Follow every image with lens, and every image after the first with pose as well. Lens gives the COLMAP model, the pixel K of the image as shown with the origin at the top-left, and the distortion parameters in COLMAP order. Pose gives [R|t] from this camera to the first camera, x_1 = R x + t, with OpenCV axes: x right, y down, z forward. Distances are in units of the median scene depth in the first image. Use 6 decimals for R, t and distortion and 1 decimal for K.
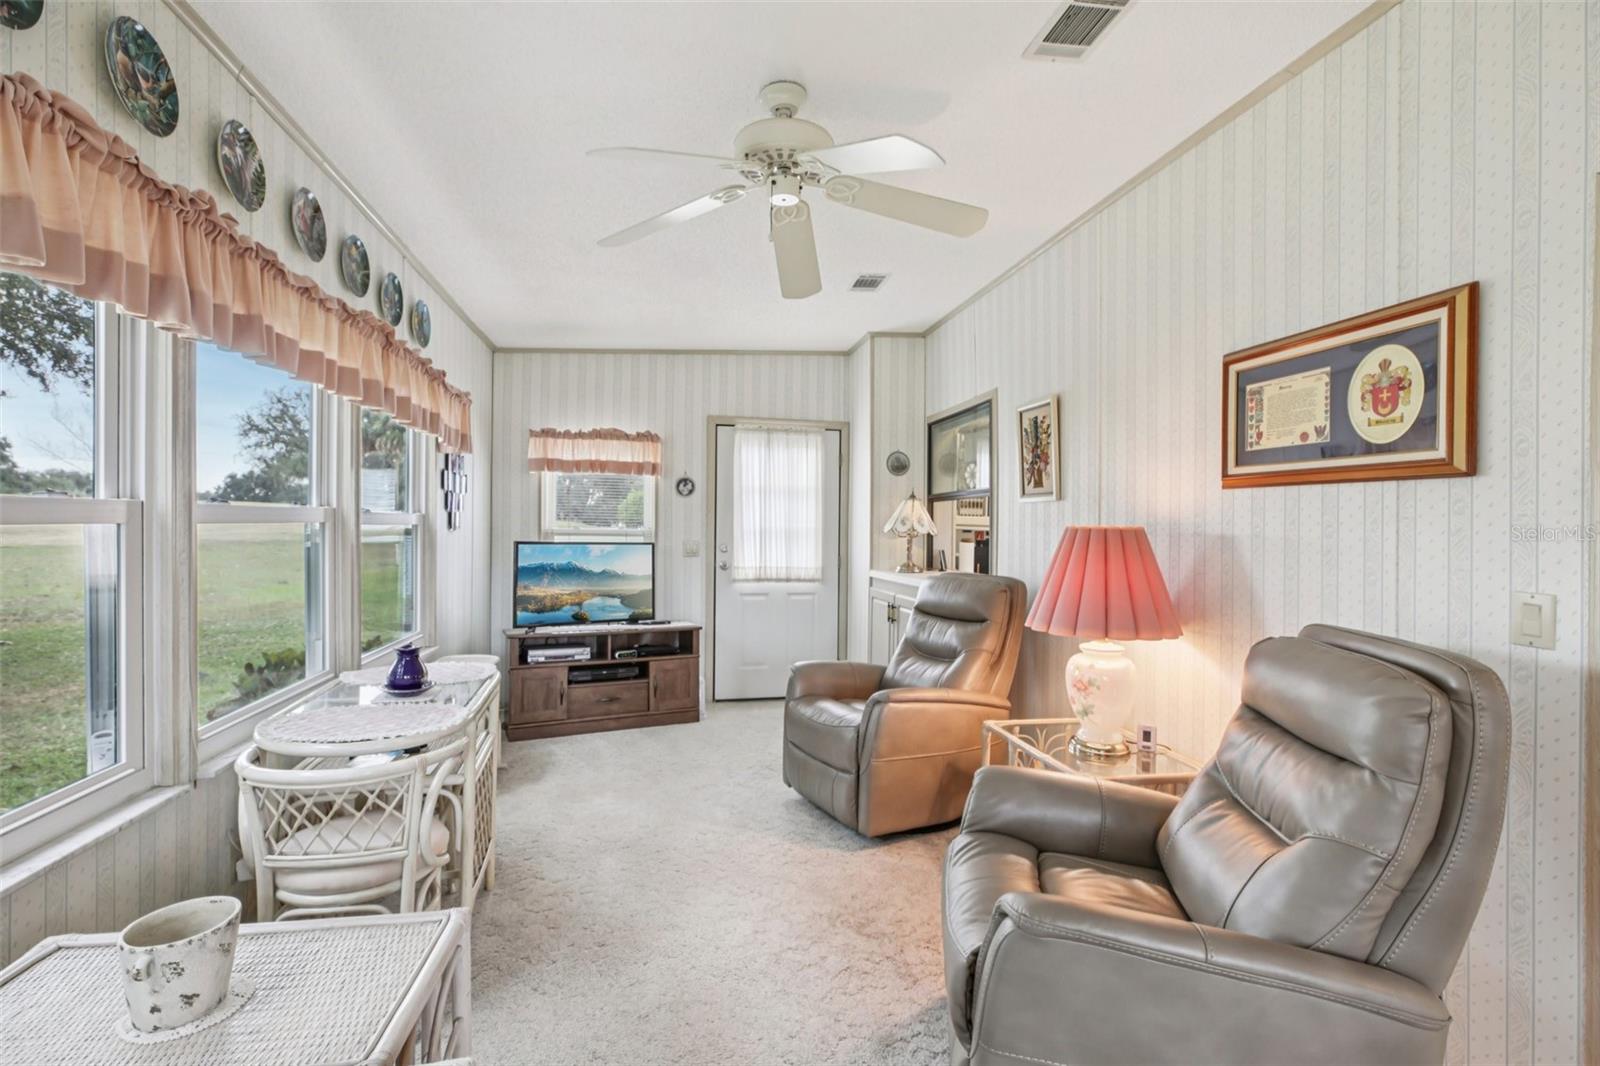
lens RADIAL K [[725.2, 0, 814.9], [0, 725.2, 532.0], [0, 0, 1]] dist [-0.020829, 0.005908]
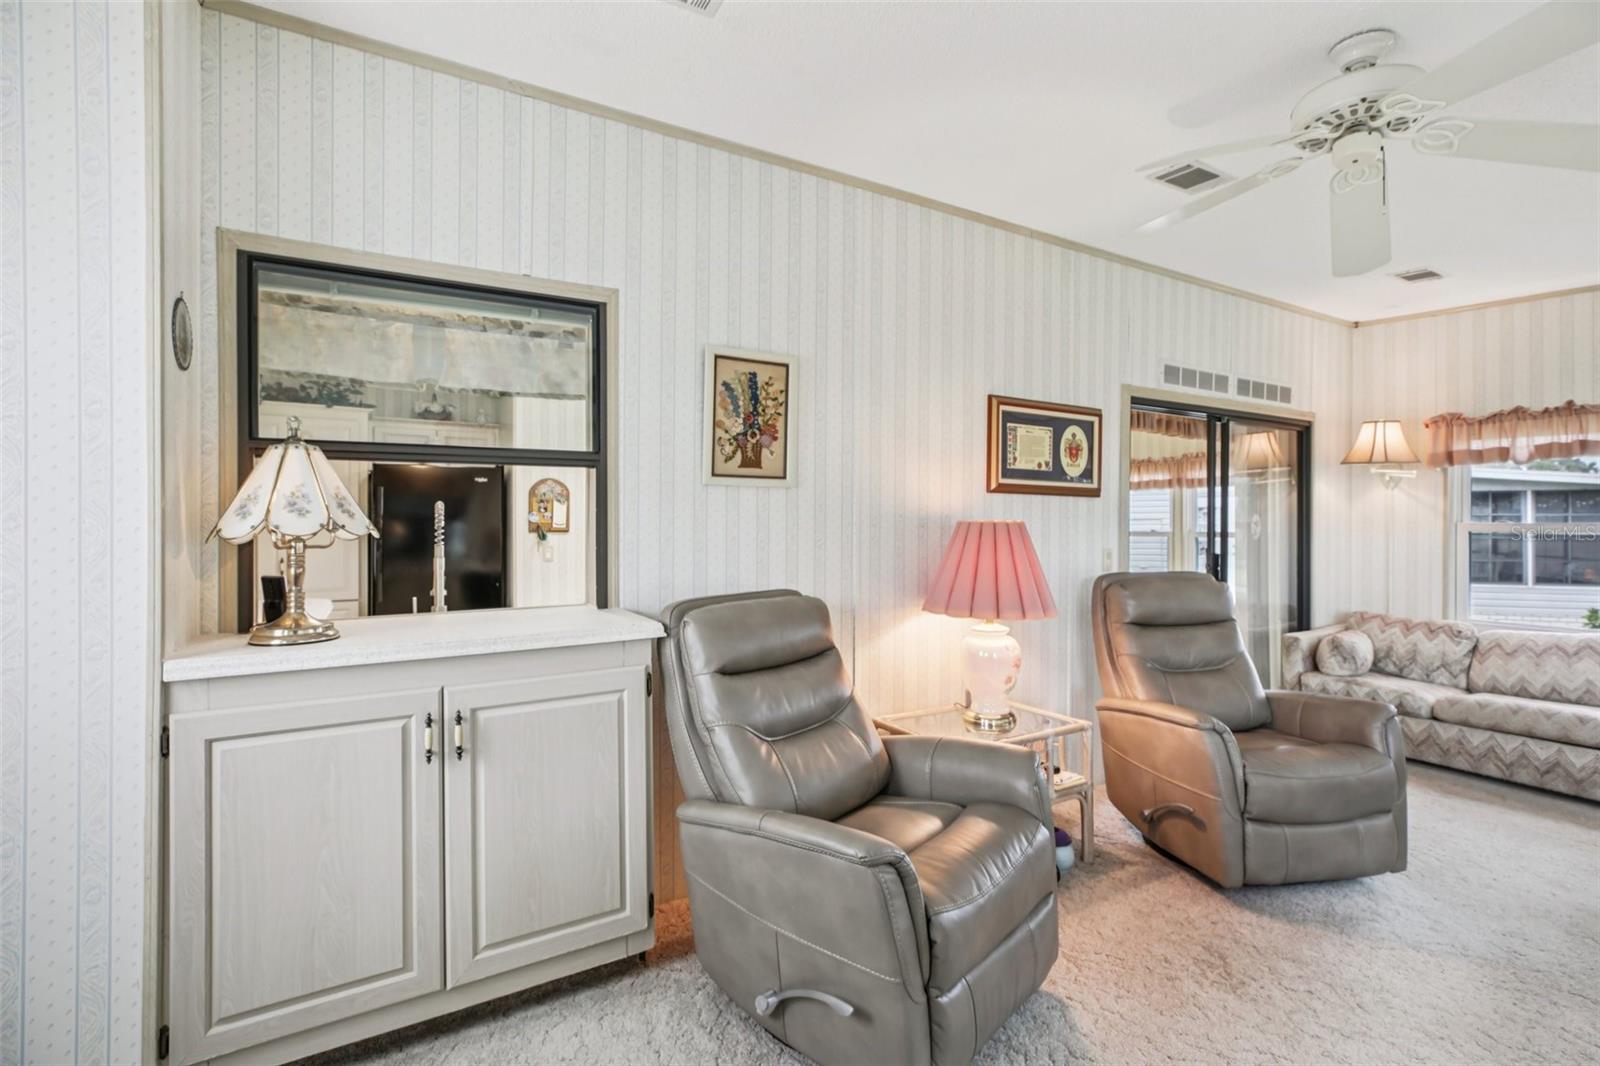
lens RADIAL K [[725.2, 0, 796.7], [0, 725.2, 519.0], [0, 0, 1]] dist [-0.020829, 0.005908]
pose [[-0.300580, -0.006048, 0.953737, -0.321657], [0.000447, 0.999979, 0.006482, -0.009805], [-0.953756, 0.002374, -0.300571, 0.898606]]
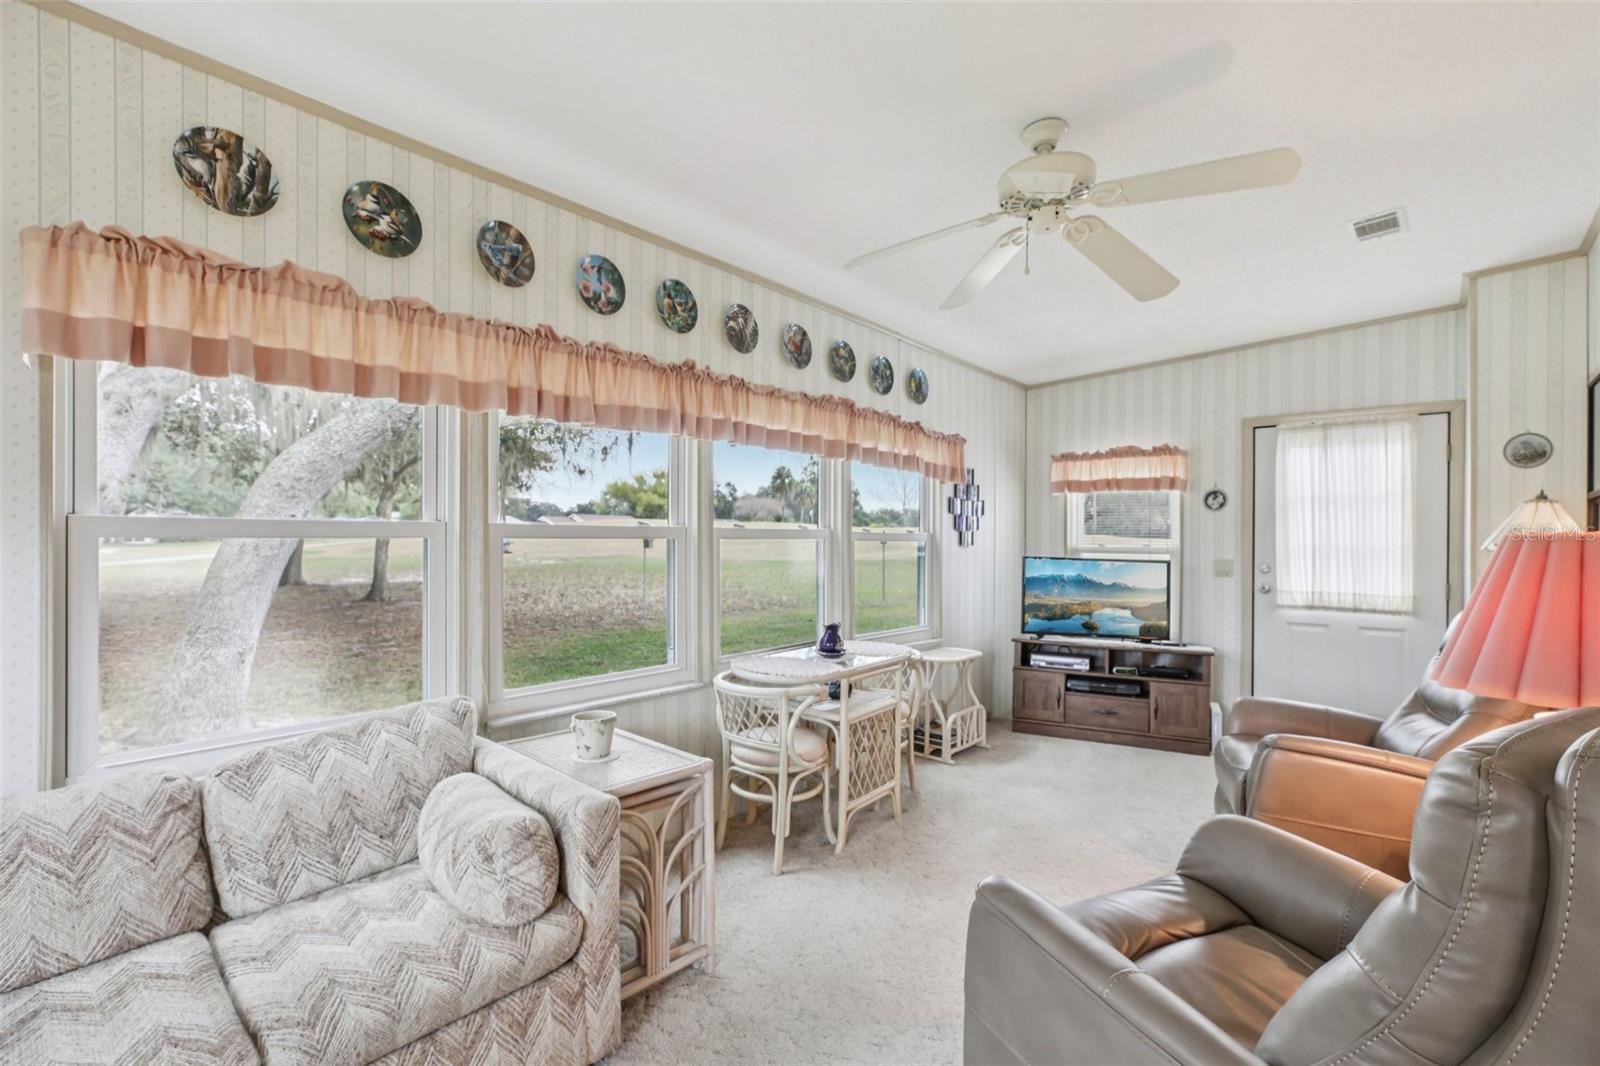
lens RADIAL K [[725.2, 0, 788.9], [0, 725.2, 546.3], [0, 0, 1]] dist [-0.020829, 0.005908]
pose [[0.588867, -0.001703, -0.808228, 0.270736], [-0.006681, 0.999953, -0.006975, 0.006877], [0.808203, 0.009507, 0.588828, 0.034457]]
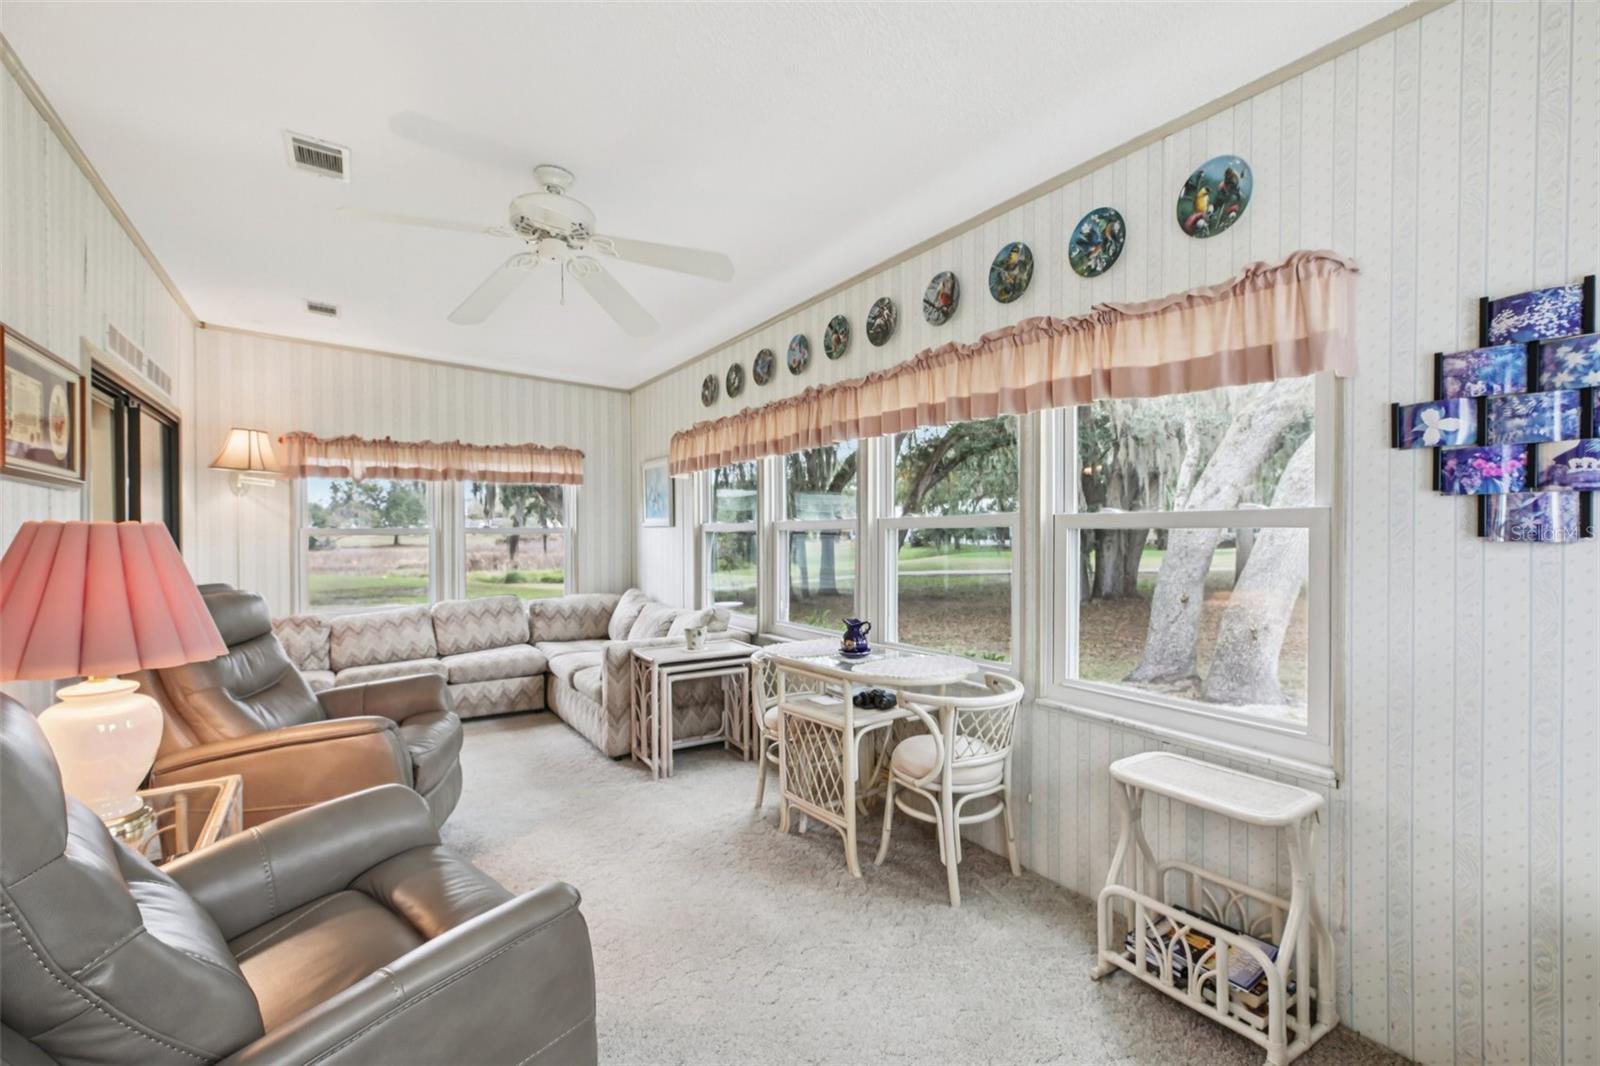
lens RADIAL K [[725.2, 0, 804.4], [0, 725.2, 540.9], [0, 0, 1]] dist [-0.020829, 0.005908]
pose [[-0.940704, -0.001938, -0.339222, -0.015254], [-0.009084, 0.999769, 0.019478, -0.007204], [0.339106, 0.021405, -0.940505, 1.067328]]
